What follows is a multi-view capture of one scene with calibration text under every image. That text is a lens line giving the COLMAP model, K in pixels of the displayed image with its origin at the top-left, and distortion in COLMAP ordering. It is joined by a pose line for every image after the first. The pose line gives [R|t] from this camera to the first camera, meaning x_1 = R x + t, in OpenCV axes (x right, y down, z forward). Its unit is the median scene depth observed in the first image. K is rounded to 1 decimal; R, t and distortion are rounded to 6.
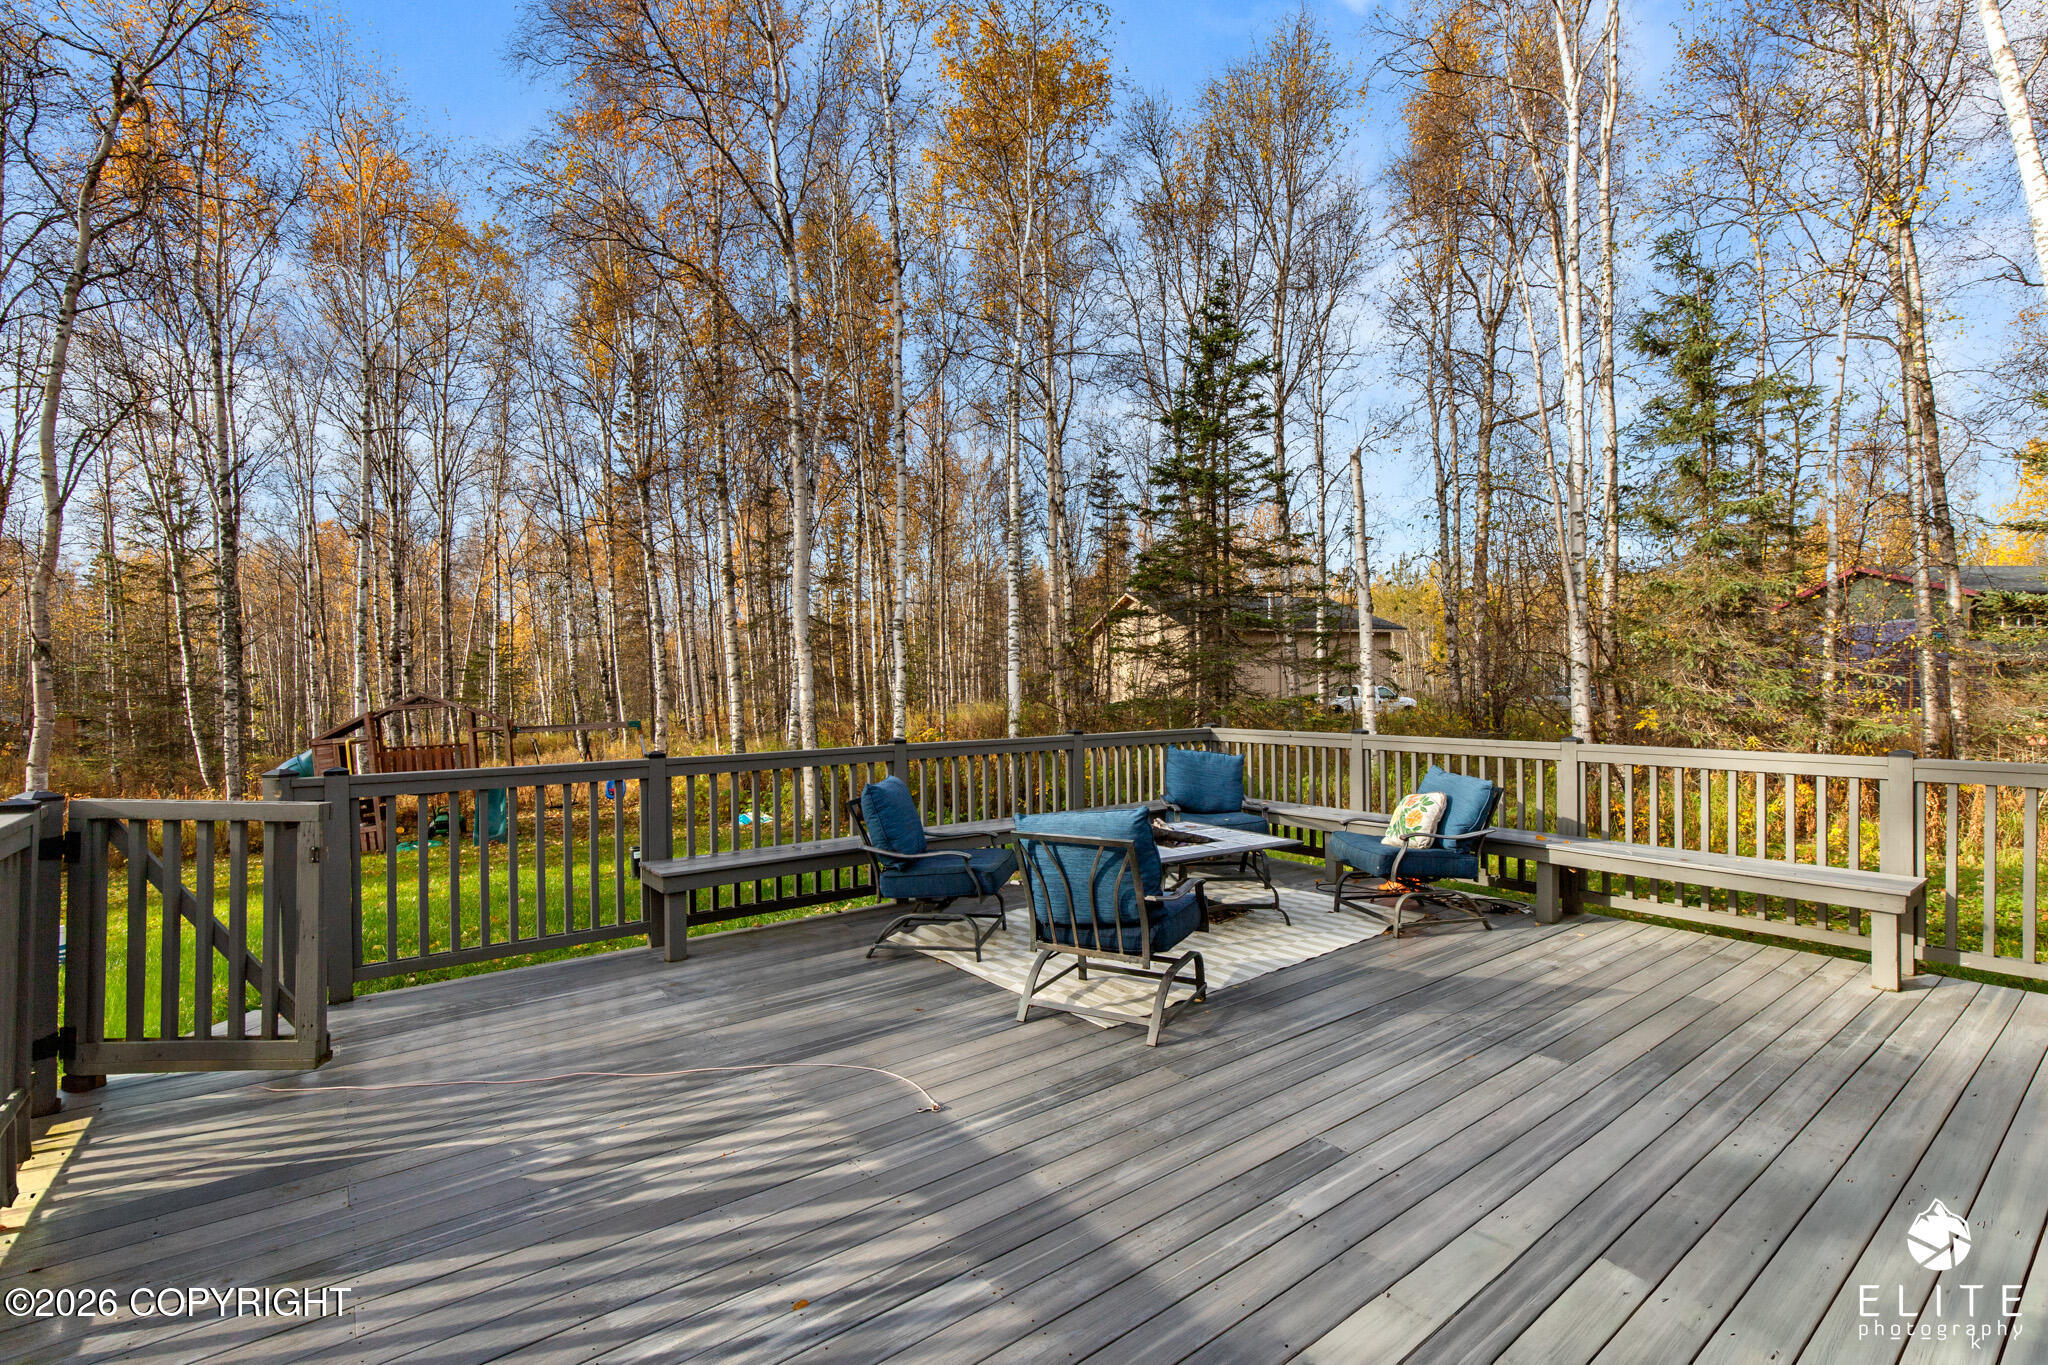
lens RADIAL K [[952.9, 0, 1036.9], [0, 952.9, 675.6], [0, 0, 1]] dist [0.004643, -0.000161]
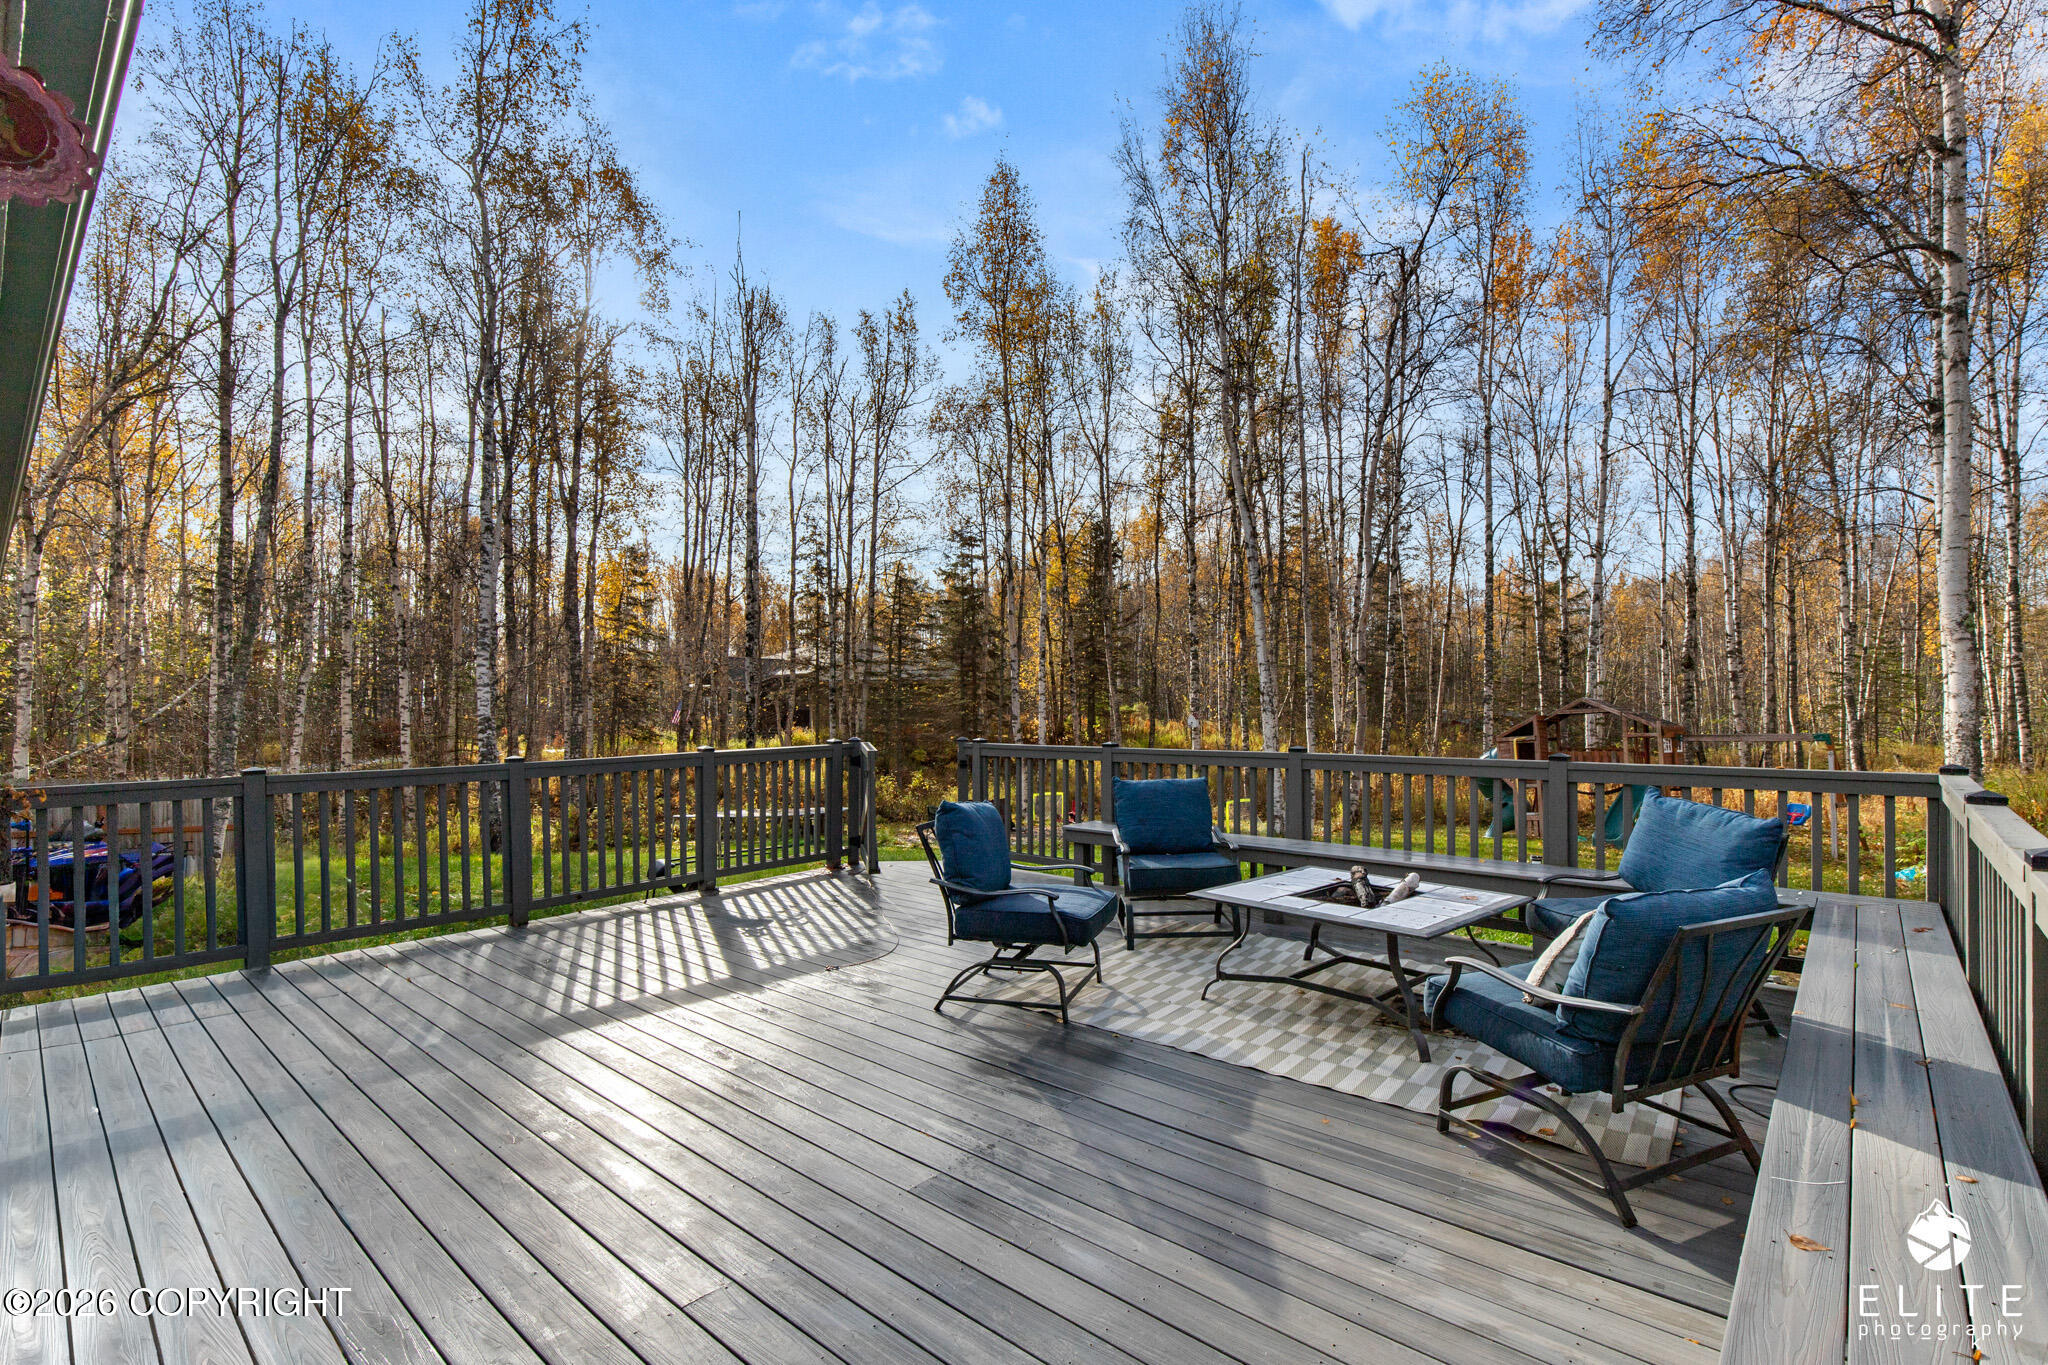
lens RADIAL K [[952.9, 0, 1033.5], [0, 952.9, 692.3], [0, 0, 1]] dist [0.004643, -0.000161]
pose [[0.171172, 0.000412, -0.985241, 0.927238], [0.009107, 0.999957, 0.002001, 0.008861], [0.985199, -0.009315, 0.171160, 0.683699]]
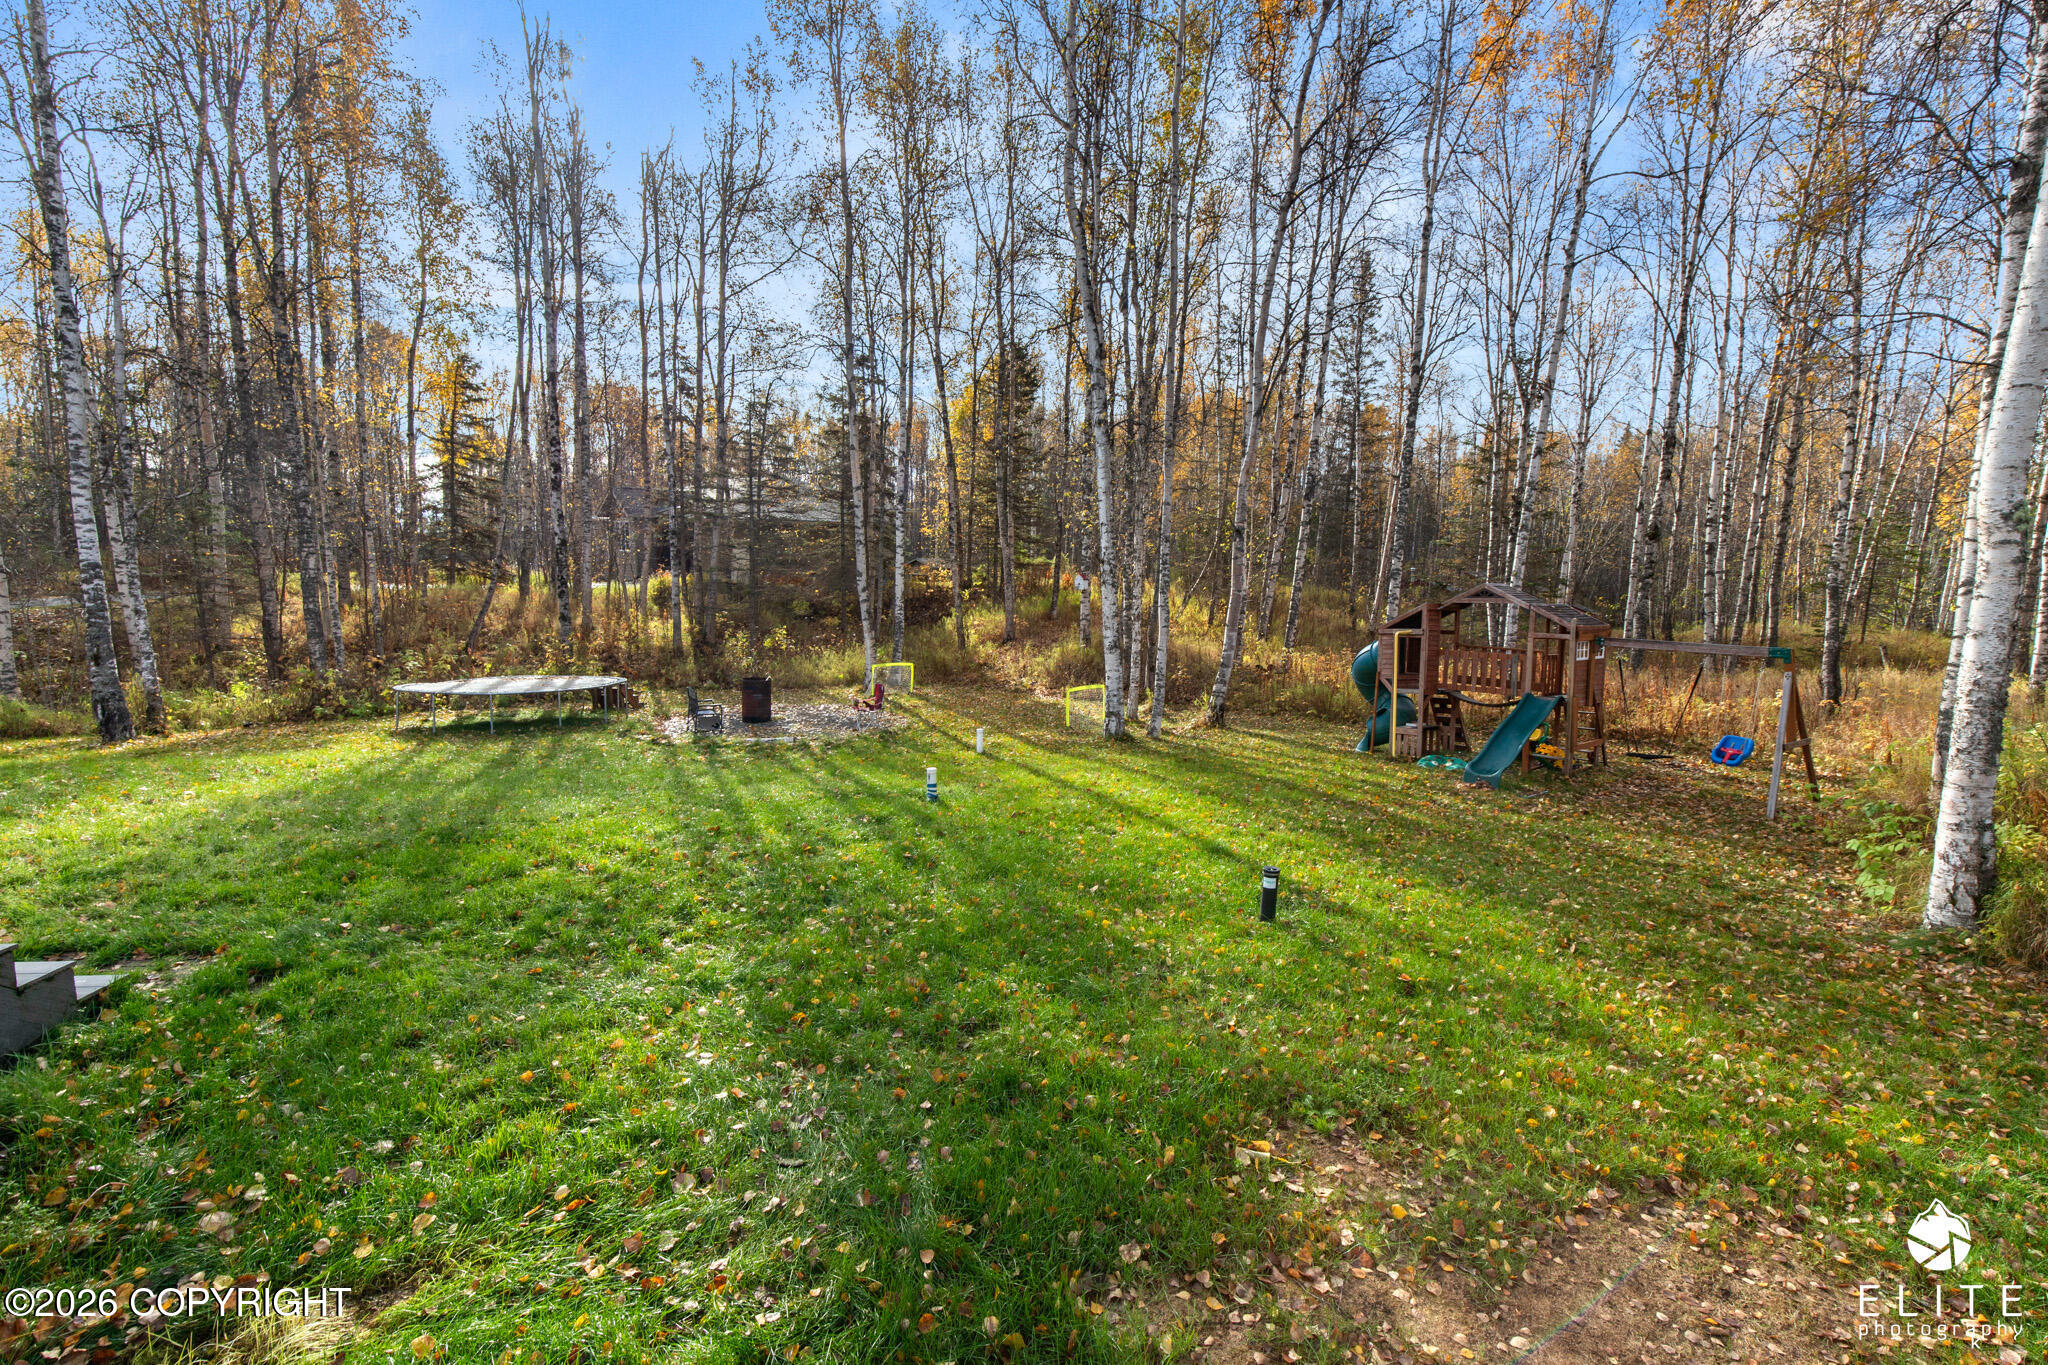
lens RADIAL K [[952.9, 0, 1028.4], [0, 952.9, 677.2], [0, 0, 1]] dist [0.004643, -0.000161]
pose [[0.169663, 0.155899, -0.973093, 0.311802], [-0.021612, 0.987759, 0.154480, -0.069849], [0.985265, -0.005179, 0.170956, 1.484009]]
